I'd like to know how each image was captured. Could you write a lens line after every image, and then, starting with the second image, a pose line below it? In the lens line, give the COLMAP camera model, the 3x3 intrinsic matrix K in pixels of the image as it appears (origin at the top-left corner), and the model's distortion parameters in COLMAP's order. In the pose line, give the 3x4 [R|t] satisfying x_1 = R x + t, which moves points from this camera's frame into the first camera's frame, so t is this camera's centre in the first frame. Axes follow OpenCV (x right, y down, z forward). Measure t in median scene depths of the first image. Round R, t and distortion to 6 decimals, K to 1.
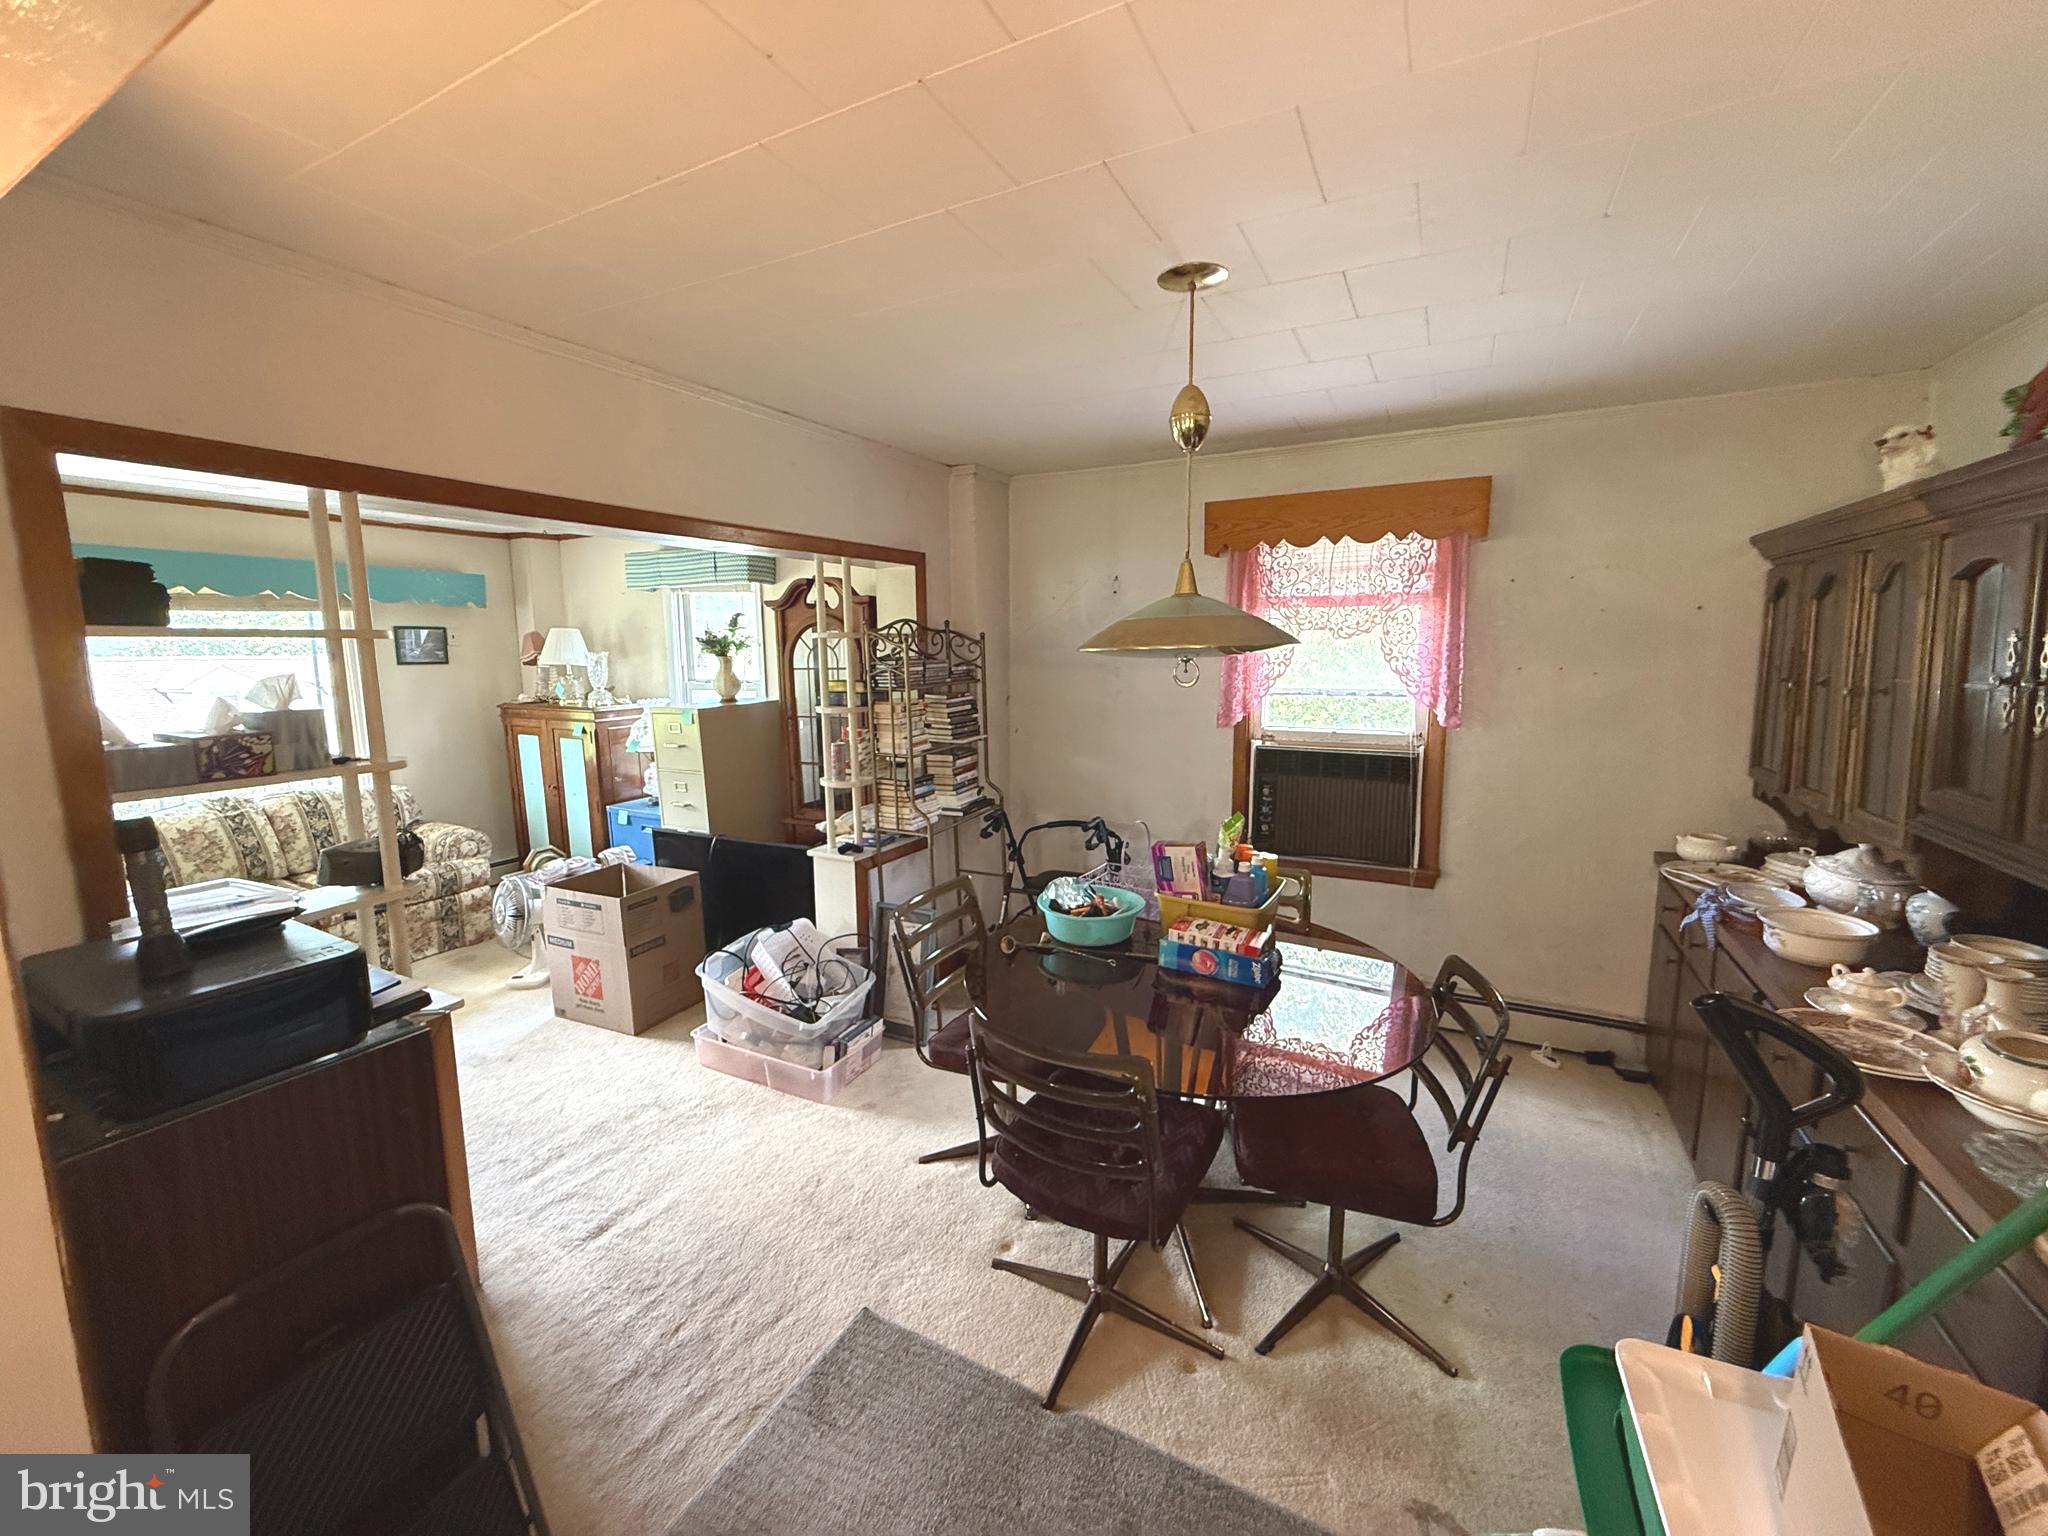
lens RADIAL K [[814.6, 0, 1022.0], [0, 814.6, 763.8], [0, 0, 1]] dist [0.001934, -0.000270]
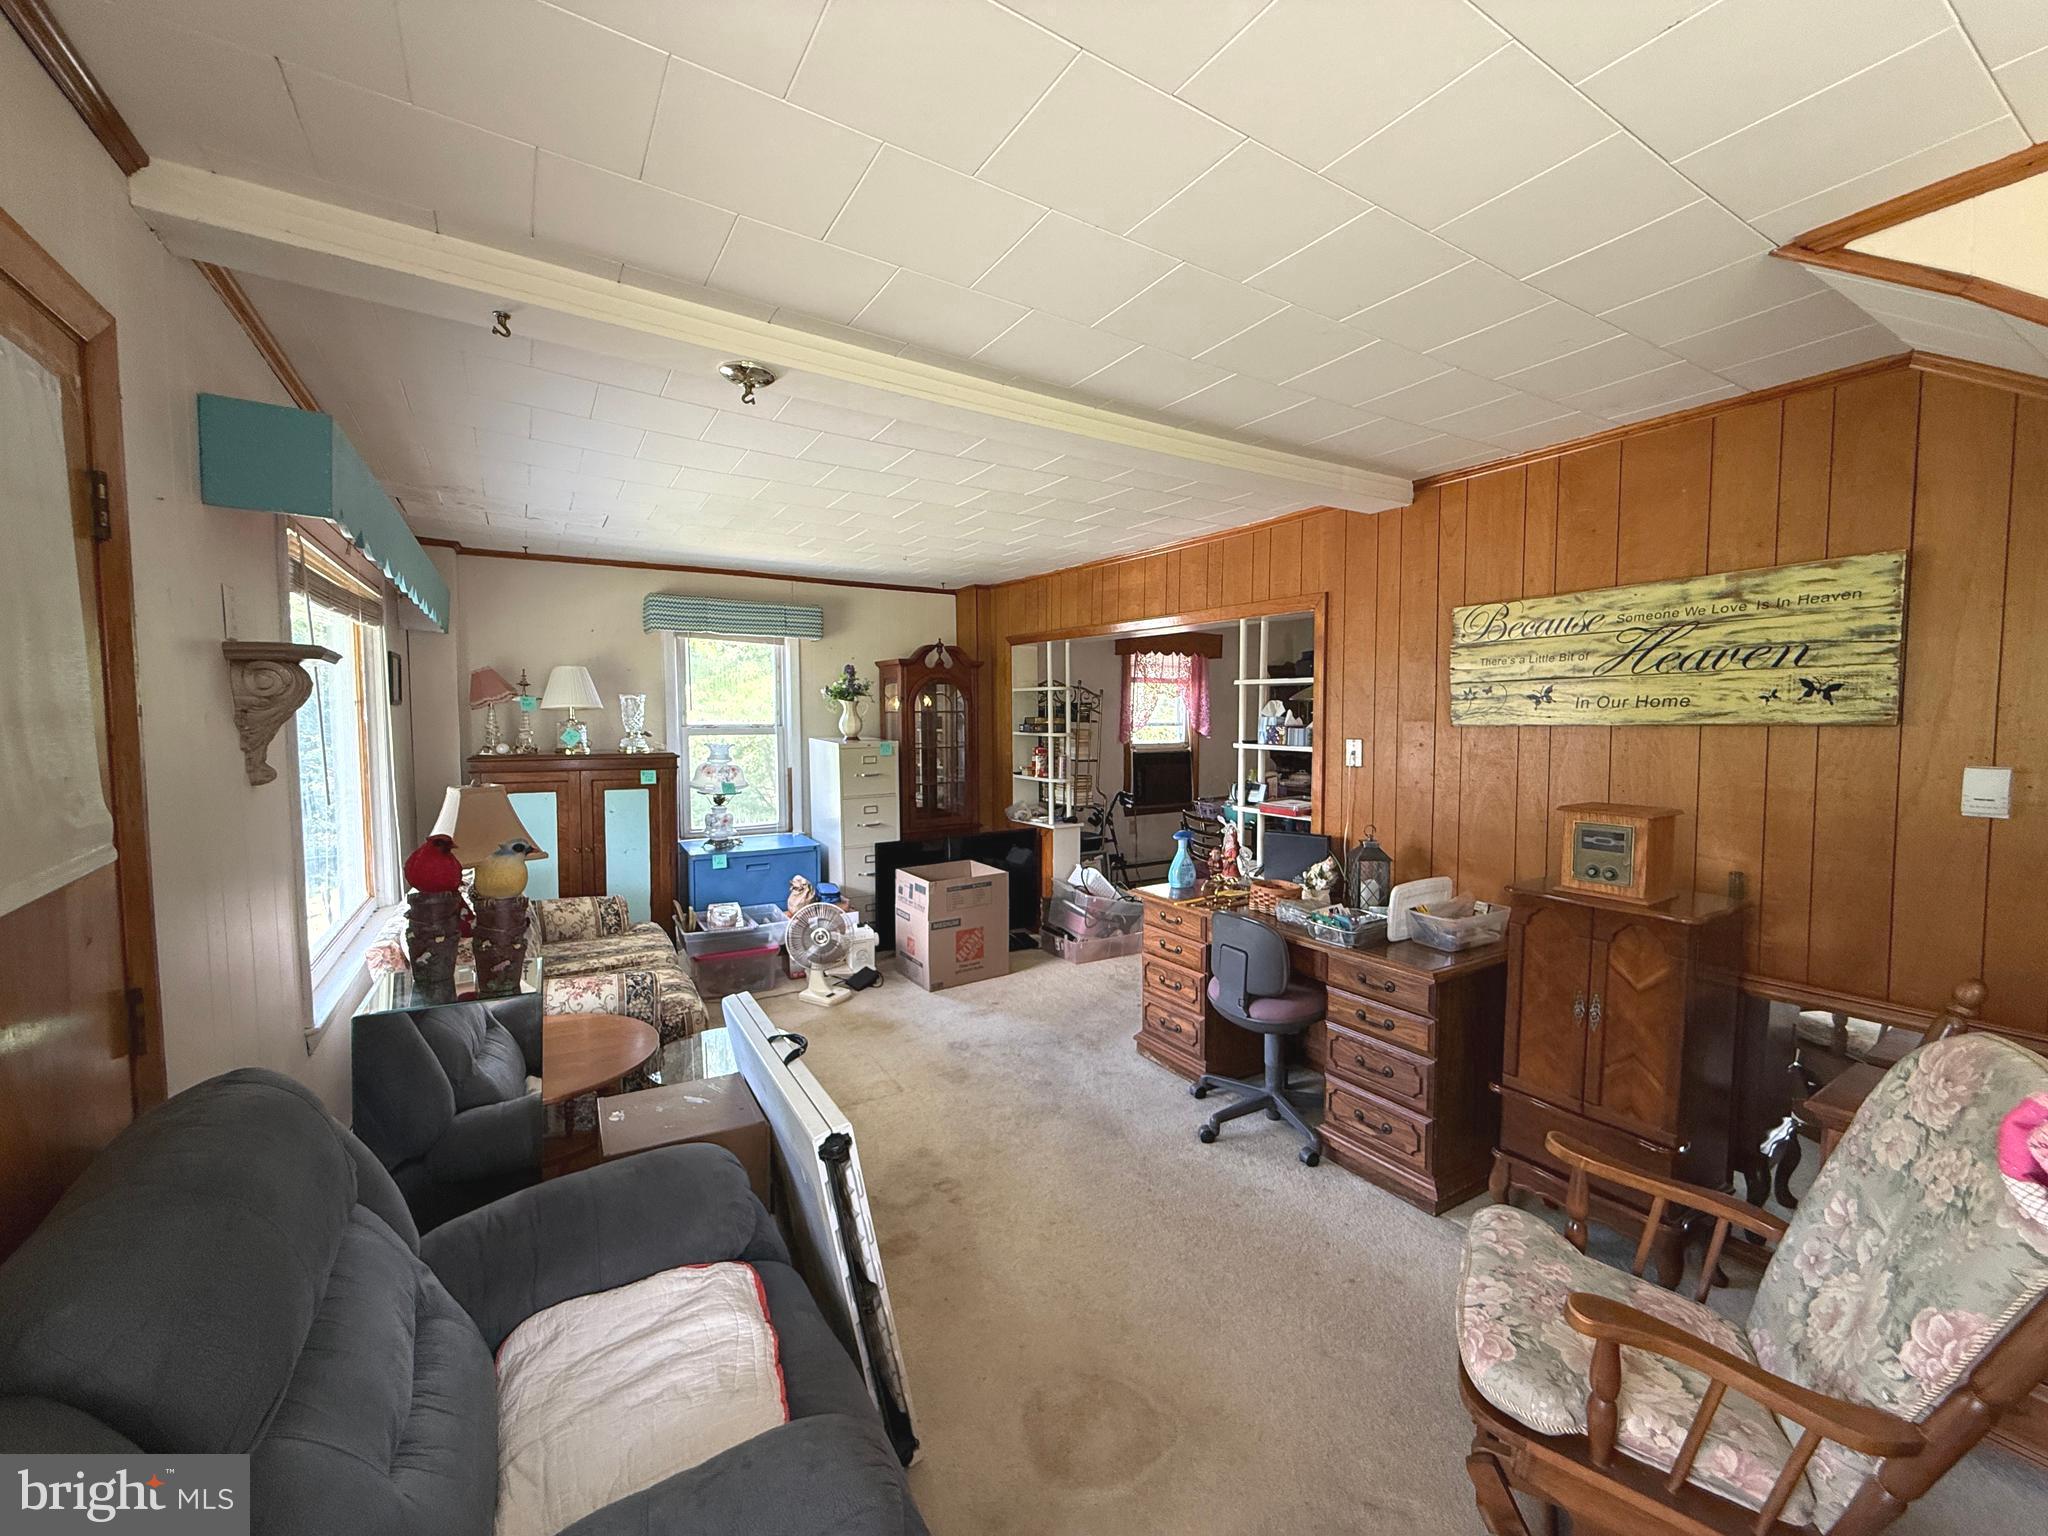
lens RADIAL K [[814.6, 0, 1022.0], [0, 814.6, 763.8], [0, 0, 1]] dist [0.001934, -0.000270]
pose [[0.511639, -0.041890, 0.858179, -1.131958], [0.119025, 0.992636, -0.022509, 0.013110], [-0.850917, 0.113661, 0.512857, 0.170978]]
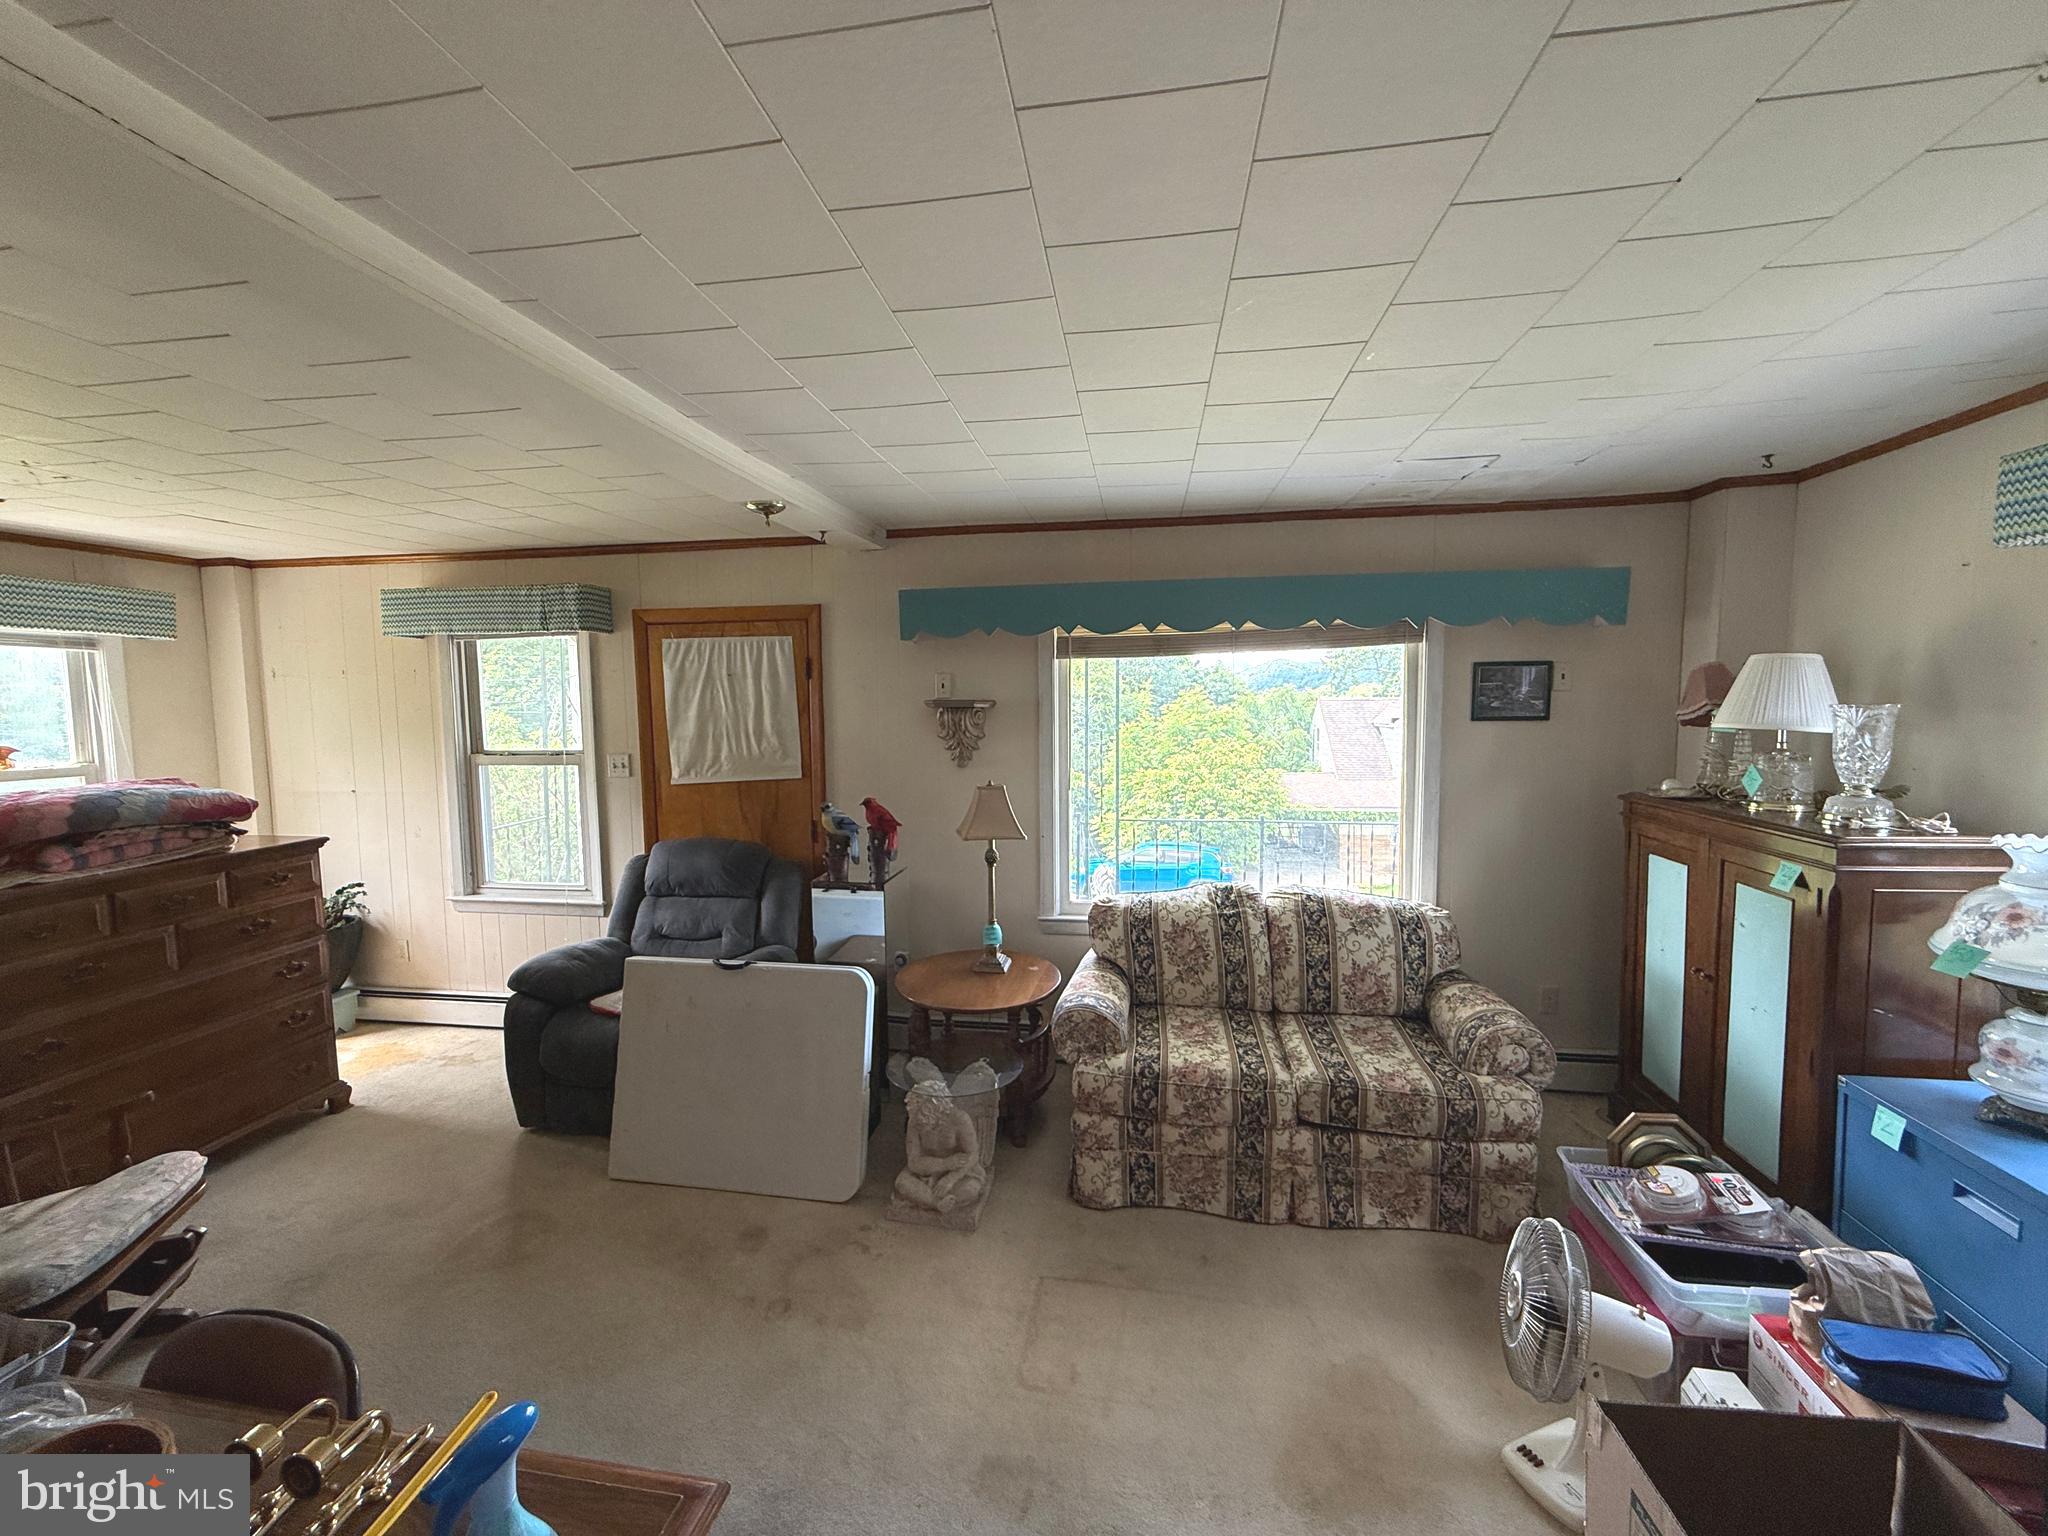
lens RADIAL K [[814.6, 0, 1022.0], [0, 814.6, 763.8], [0, 0, 1]] dist [0.001934, -0.000270]
pose [[0.316651, 0.076928, -0.945418, -0.265322], [-0.125400, 0.991353, 0.038666, -0.069164], [0.940217, 0.106312, 0.323559, 0.465976]]
